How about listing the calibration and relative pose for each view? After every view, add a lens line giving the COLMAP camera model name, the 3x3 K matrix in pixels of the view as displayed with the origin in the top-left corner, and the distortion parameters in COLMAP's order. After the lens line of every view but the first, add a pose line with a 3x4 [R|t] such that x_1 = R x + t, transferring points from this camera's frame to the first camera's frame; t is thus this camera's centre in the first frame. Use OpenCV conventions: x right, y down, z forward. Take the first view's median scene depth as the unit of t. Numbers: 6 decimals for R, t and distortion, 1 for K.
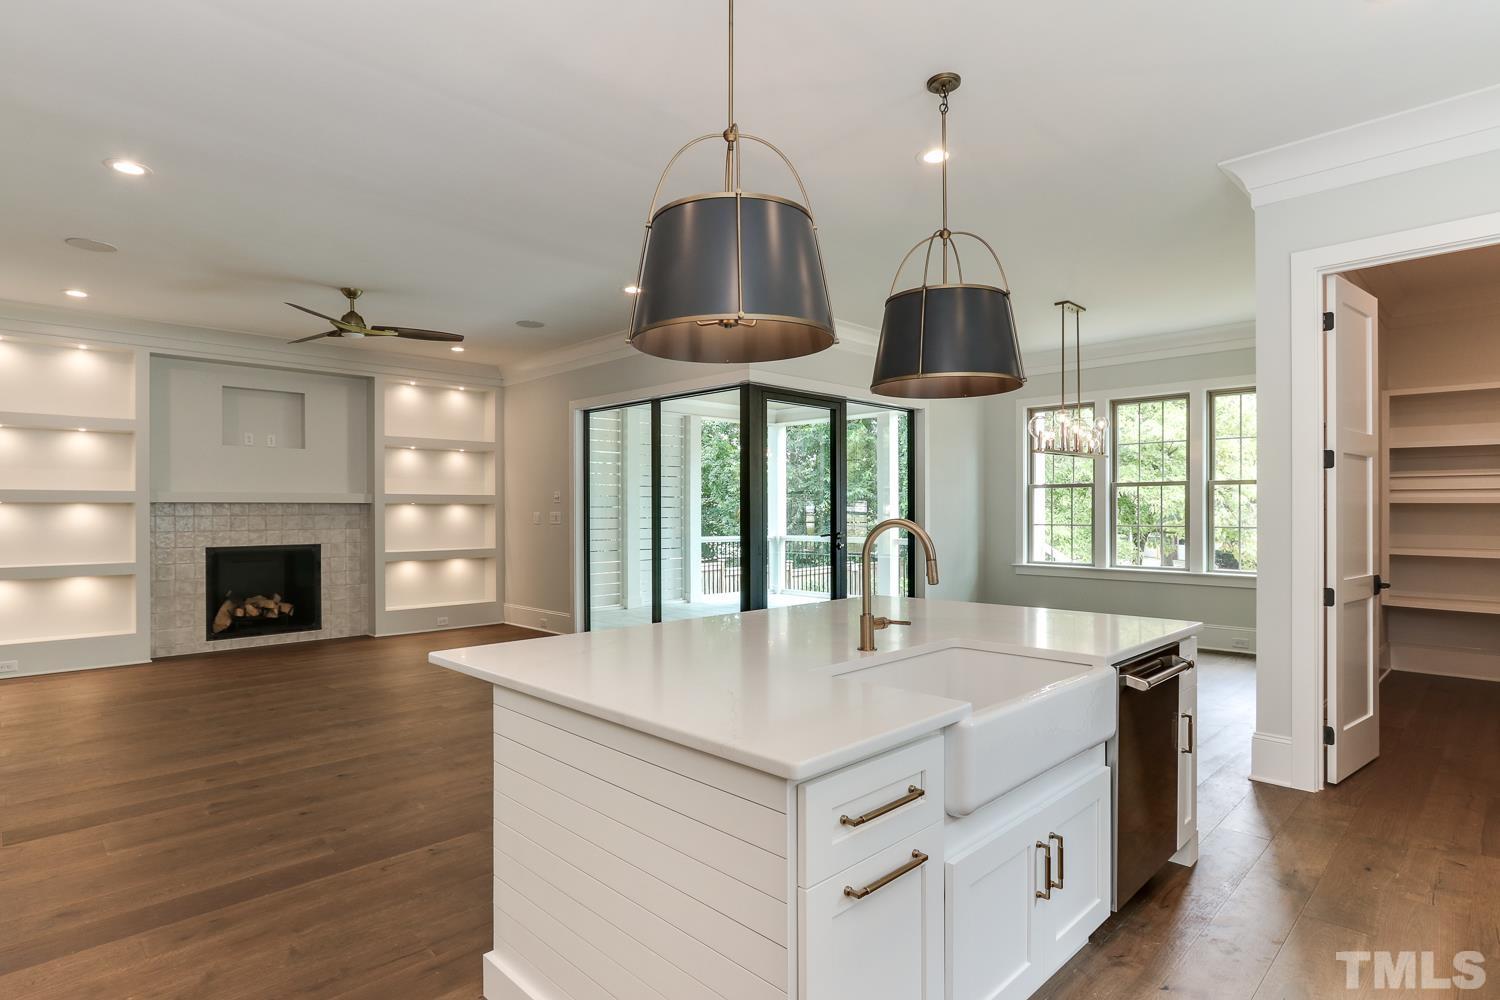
lens RADIAL K [[783.1, 0, 753.7], [0, 783.1, 514.3], [0, 0, 1]] dist [-0.084690, 0.047338]
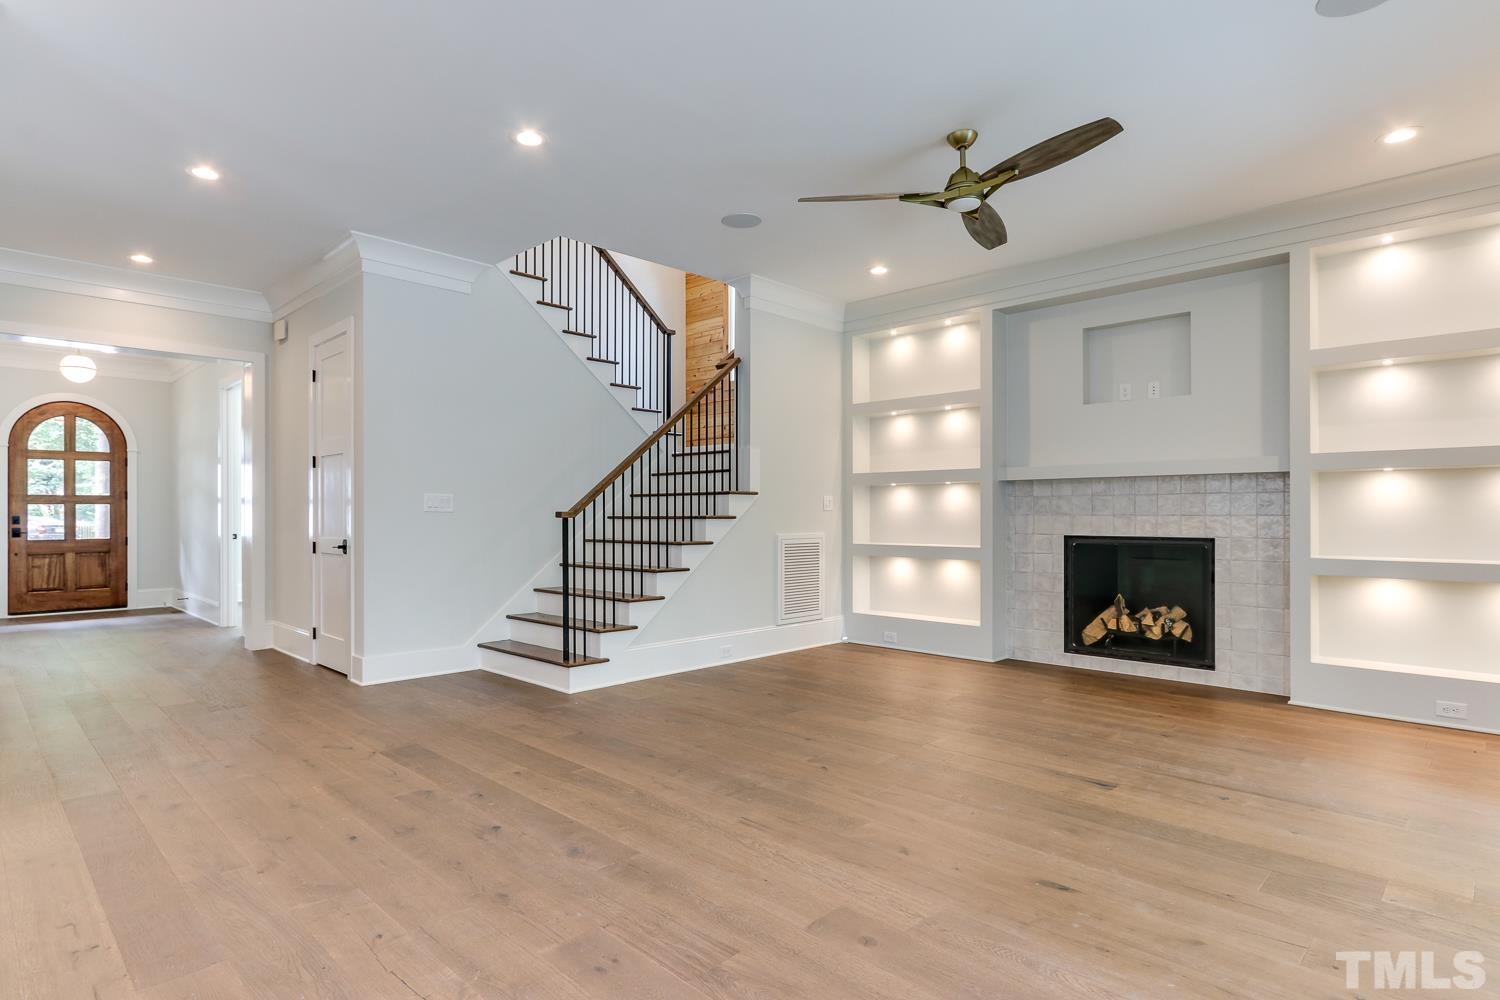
lens RADIAL K [[789.8, 0, 726.3], [0, 789.8, 509.9], [0, 0, 1]] dist [-0.001818, -0.001566]
pose [[-0.012820, 0.000315, -0.999918, 0.113005], [-0.005172, 0.999987, 0.000381, 0.018092], [0.999904, 0.005176, -0.012819, 0.642410]]
